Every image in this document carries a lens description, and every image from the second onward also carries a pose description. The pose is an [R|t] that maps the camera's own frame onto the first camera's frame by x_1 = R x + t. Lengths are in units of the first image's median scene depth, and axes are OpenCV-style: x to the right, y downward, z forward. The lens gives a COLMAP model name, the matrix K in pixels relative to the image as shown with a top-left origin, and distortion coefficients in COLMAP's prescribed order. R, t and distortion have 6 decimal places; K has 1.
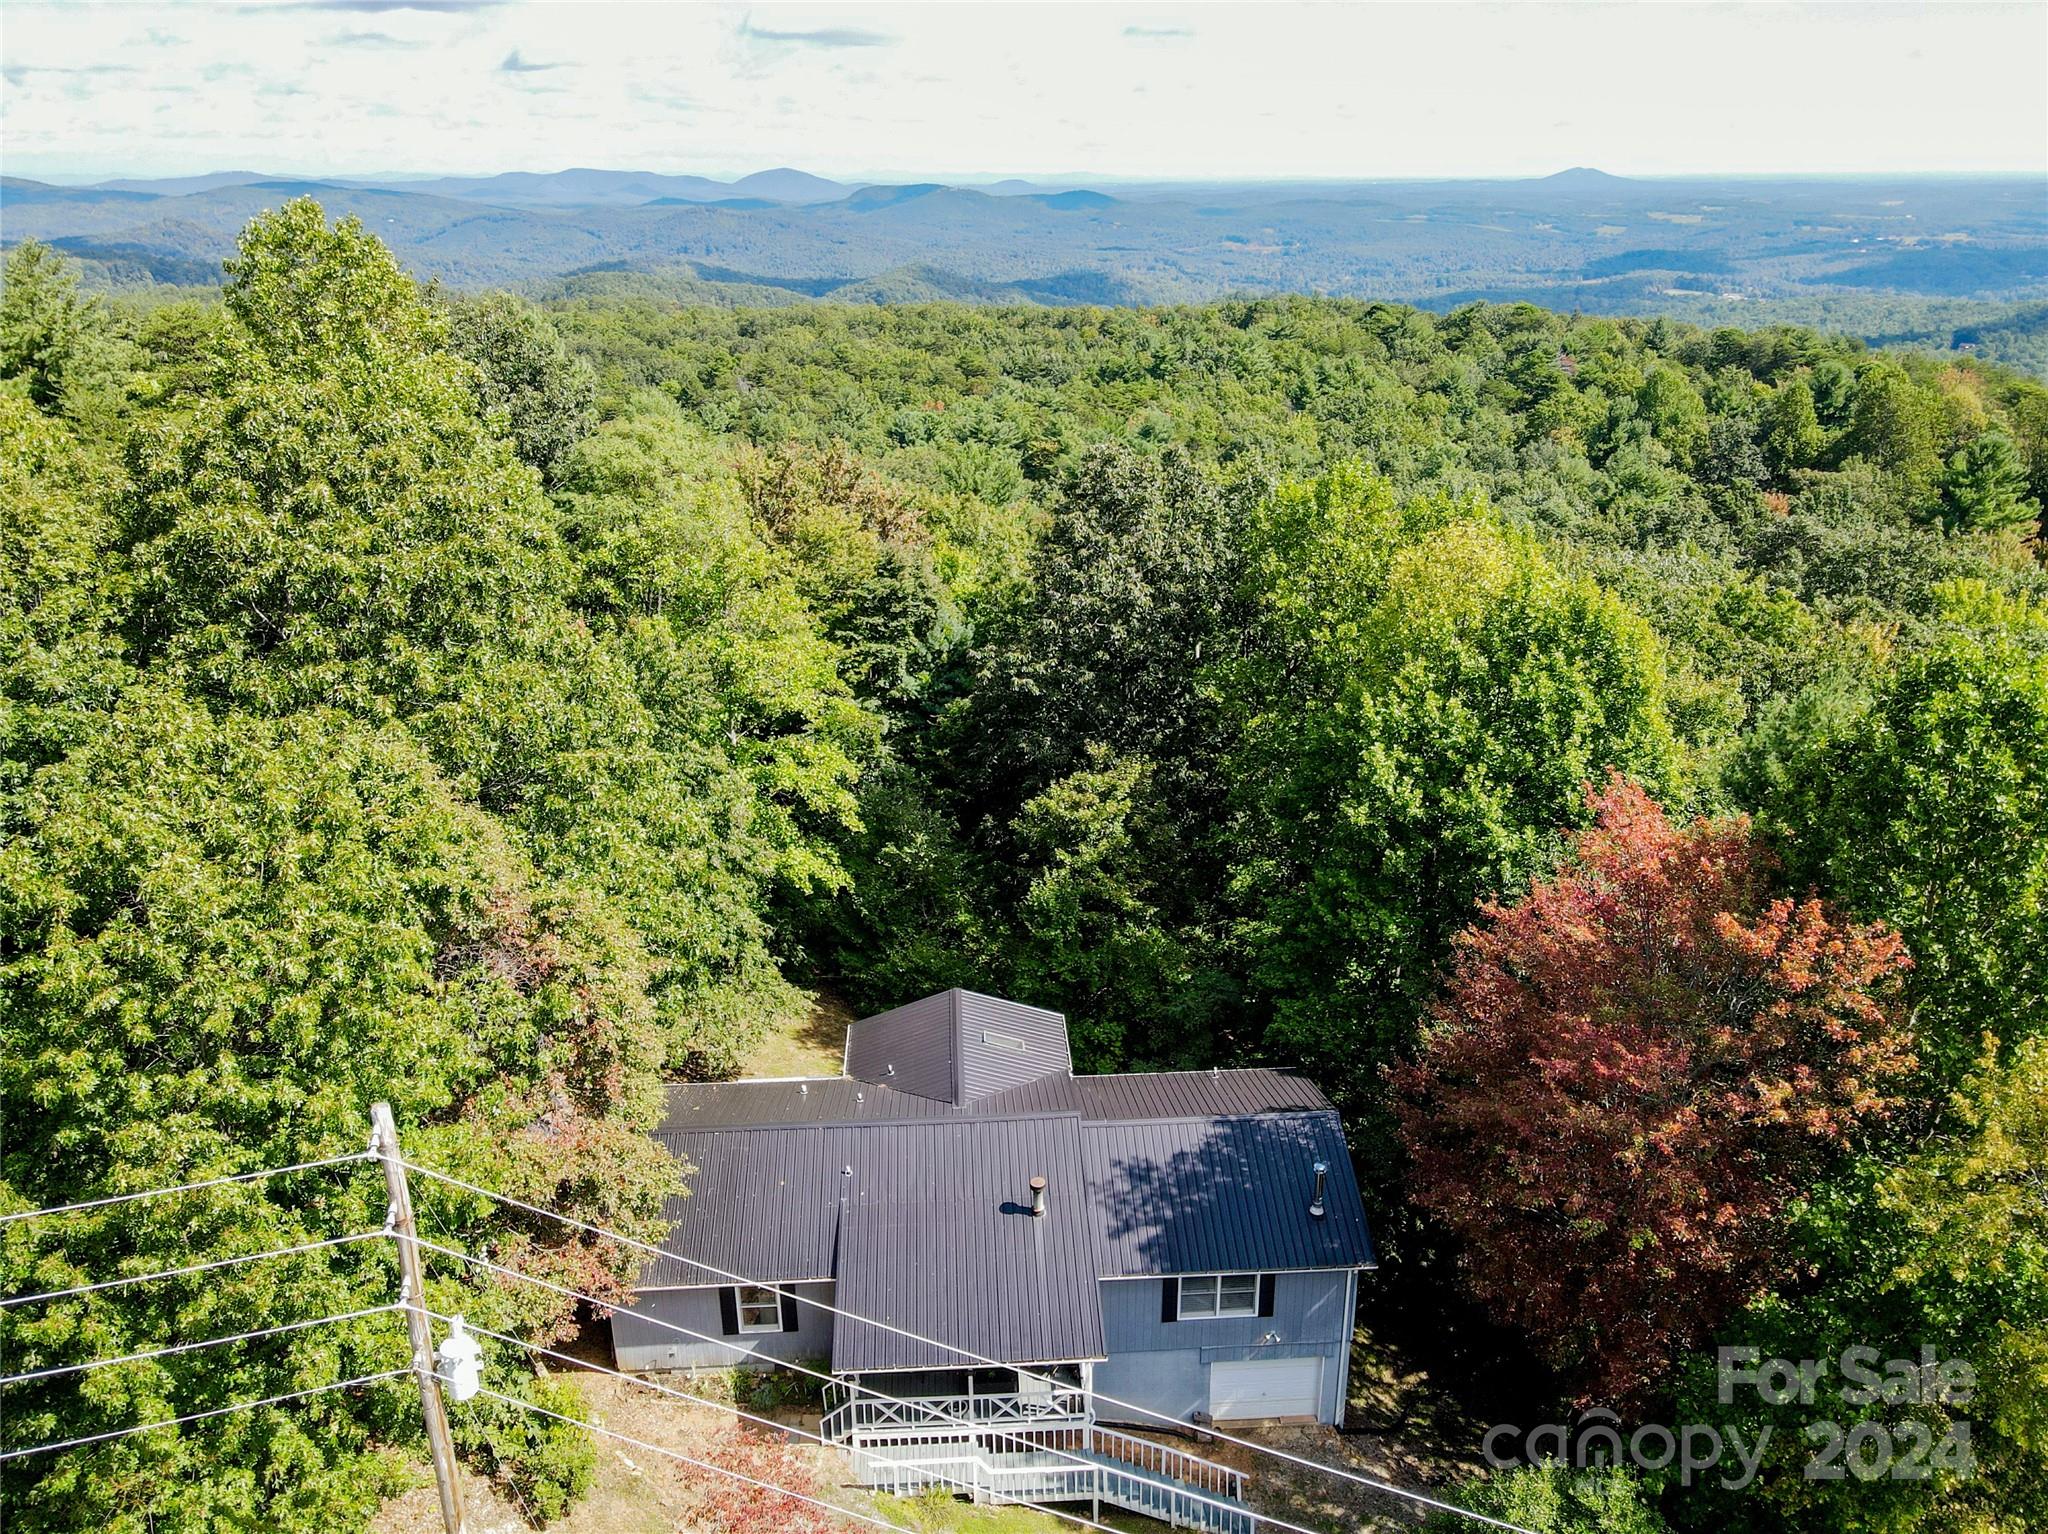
lens RADIAL K [[1503.3, 0, 1034.3], [0, 1503.3, 767.2], [0, 0, 1]] dist [0.019211, 0.000808]
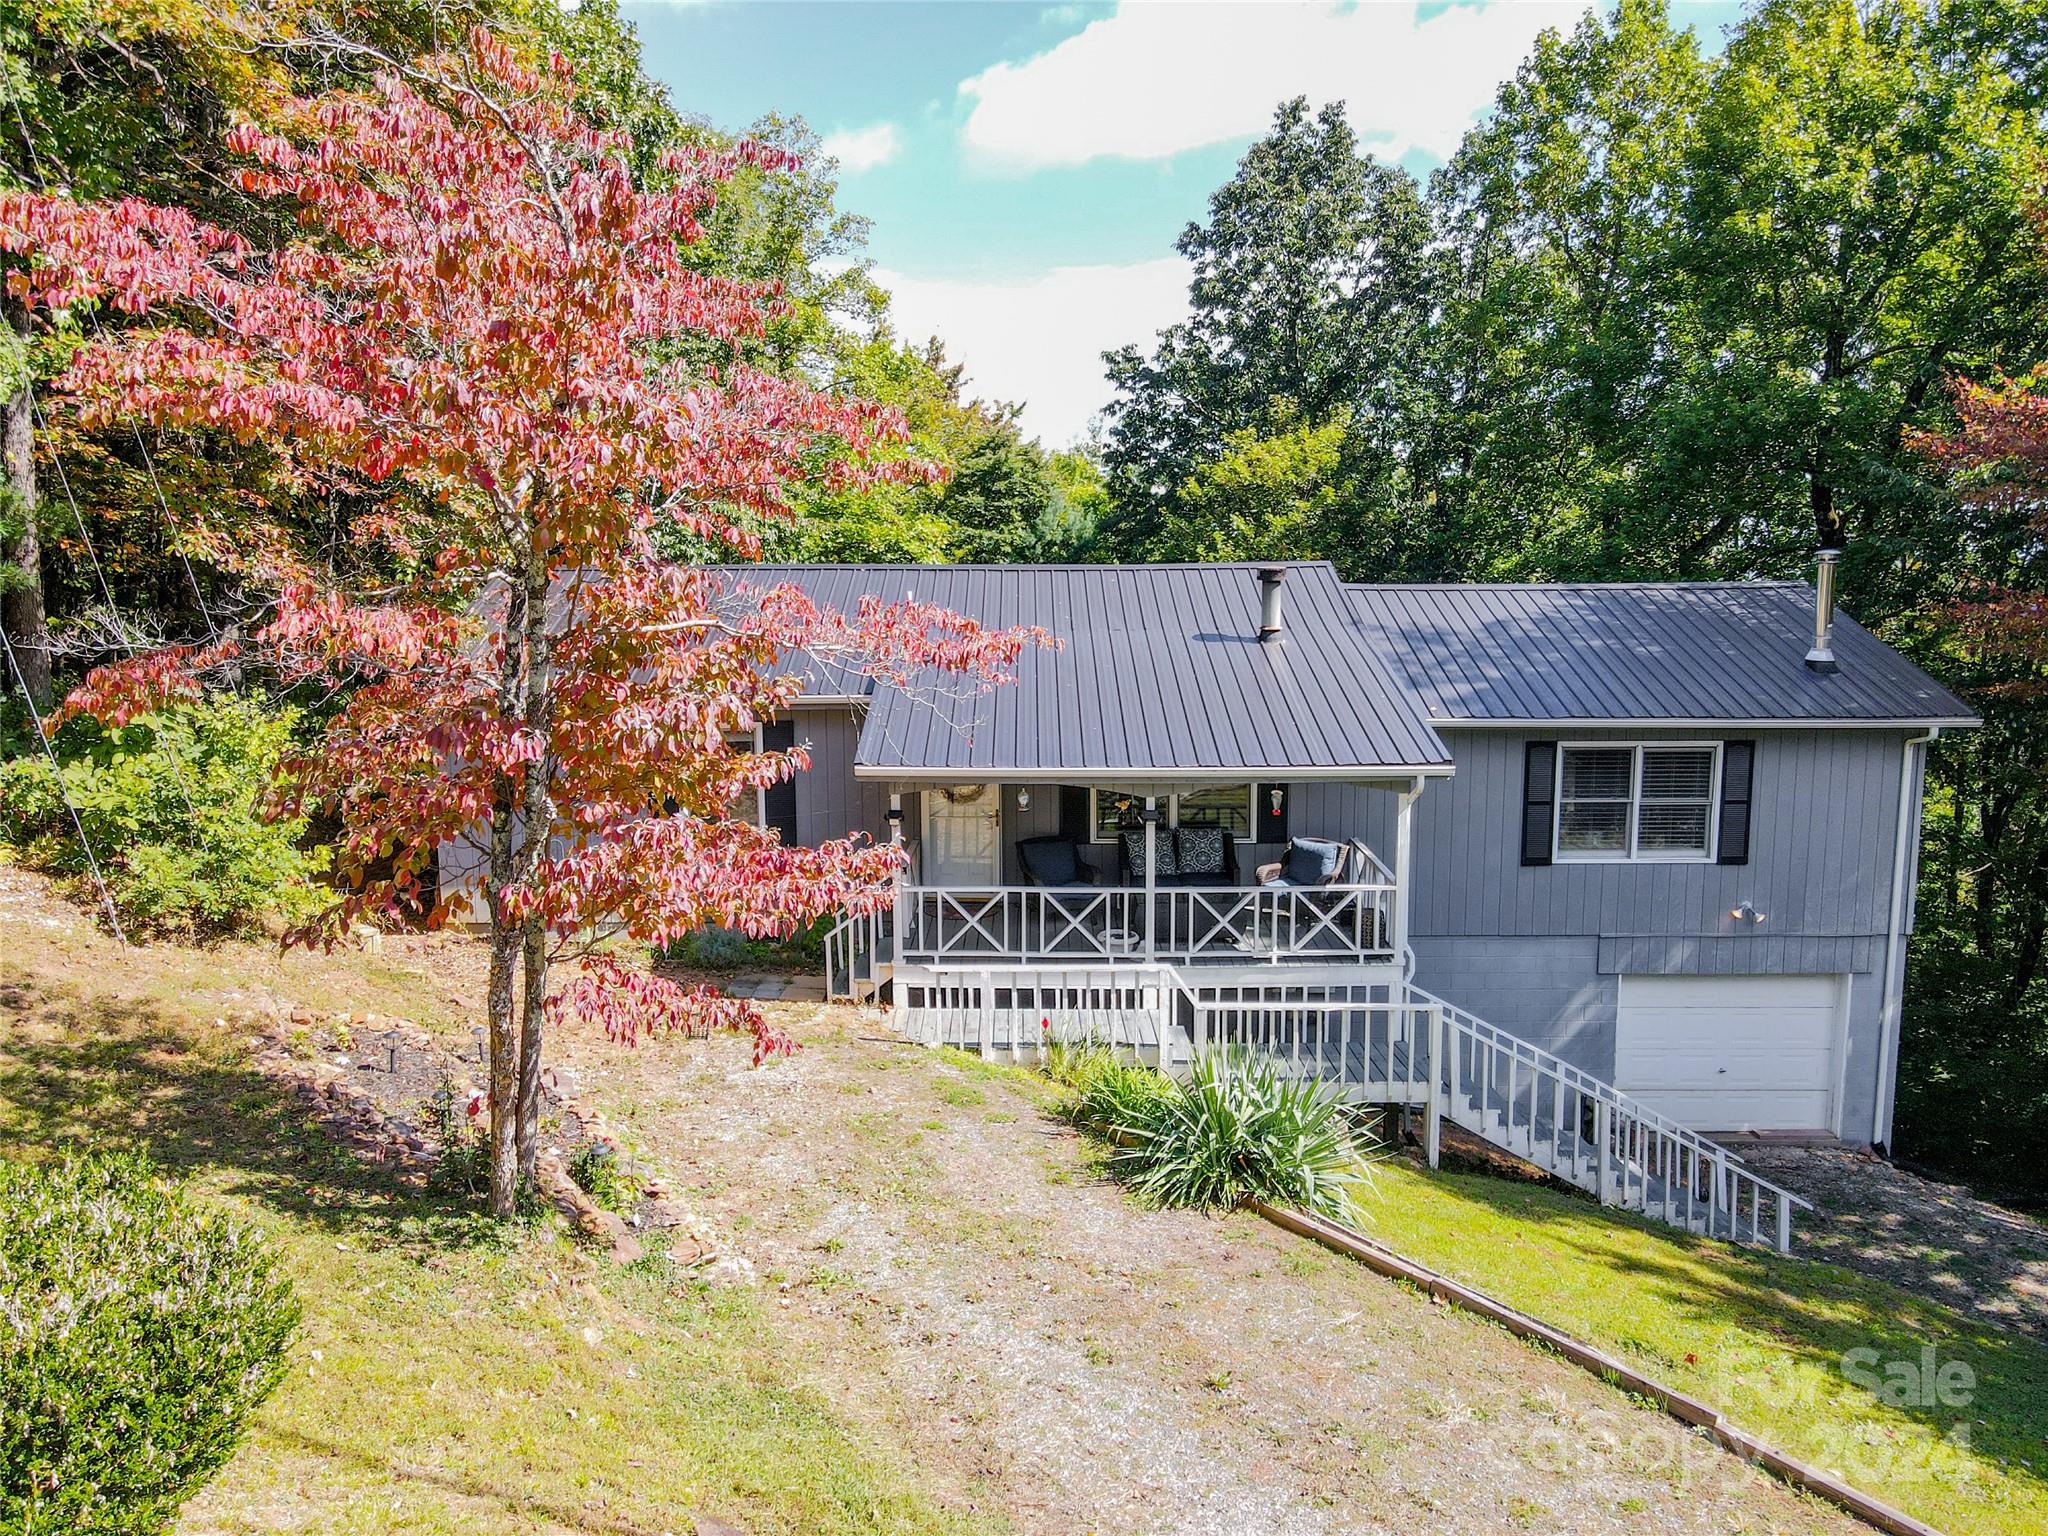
lens RADIAL K [[1506.6, 0, 1051.1], [0, 1506.6, 756.1], [0, 0, 1]] dist [0.039780, 0.004802]
pose [[0.998749, 0.008640, -0.049252, -0.046071], [-0.019881, 0.972376, -0.232572, 0.452848], [0.045882, 0.233260, 0.971331, 0.497528]]
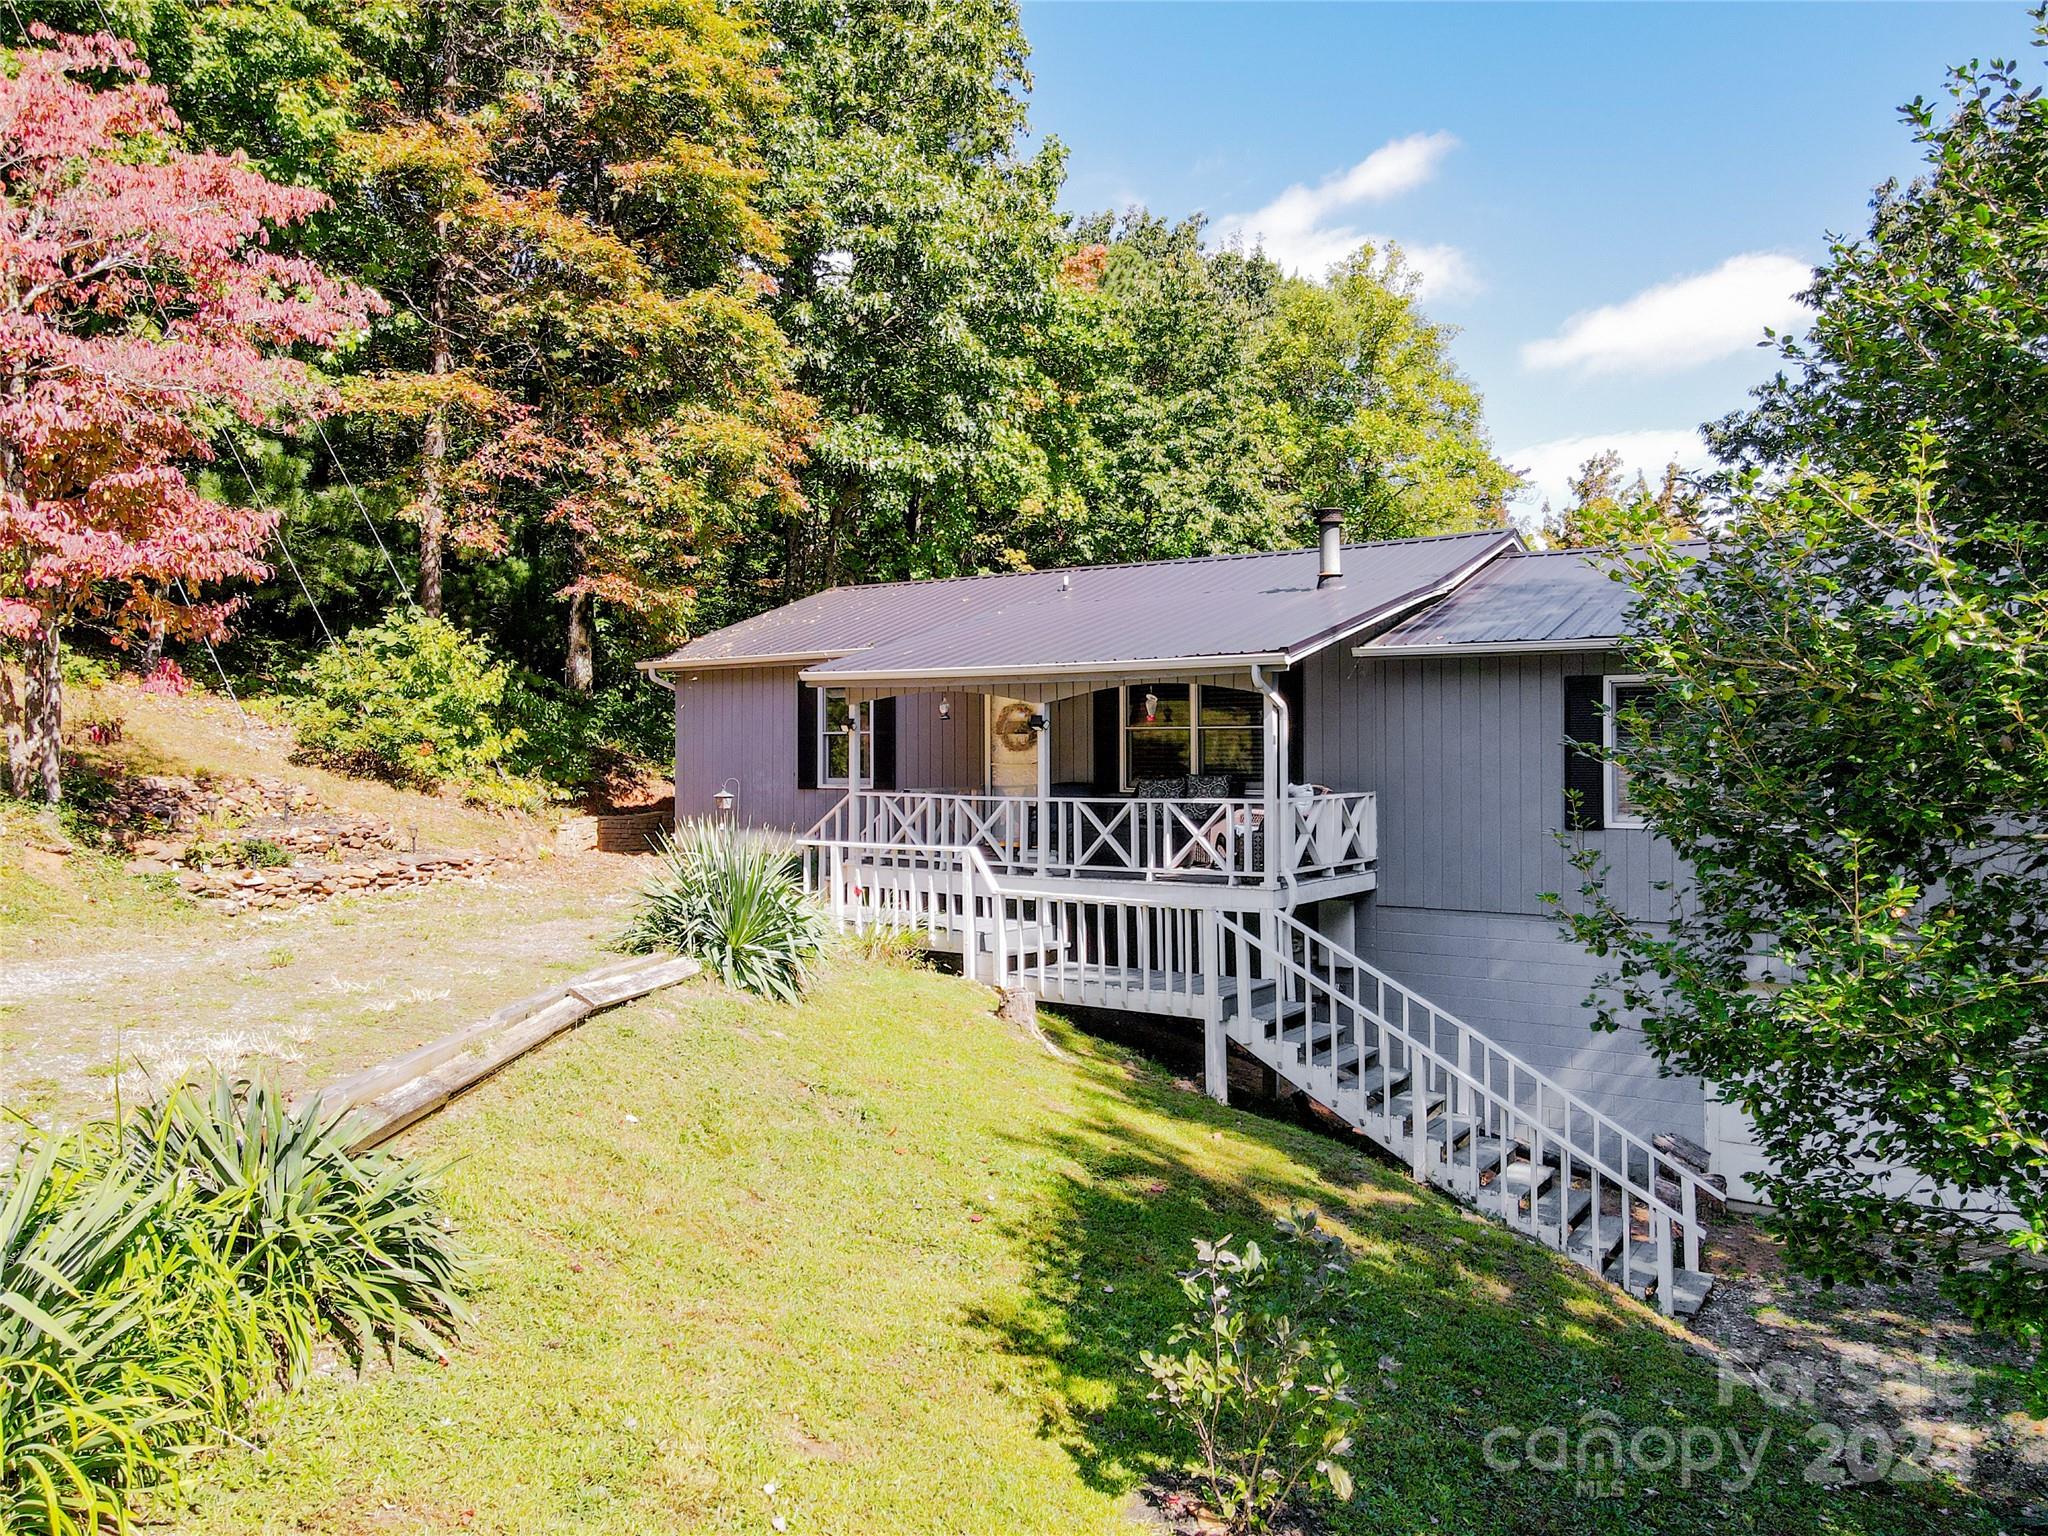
lens RADIAL K [[1506.6, 0, 1051.1], [0, 1506.6, 756.1], [0, 0, 1]] dist [0.039780, 0.004802]
pose [[0.786313, 0.004413, -0.617813, 0.230190], [-0.231716, 0.929088, -0.288277, 0.501237], [0.572730, 0.369833, 0.731576, 0.611453]]
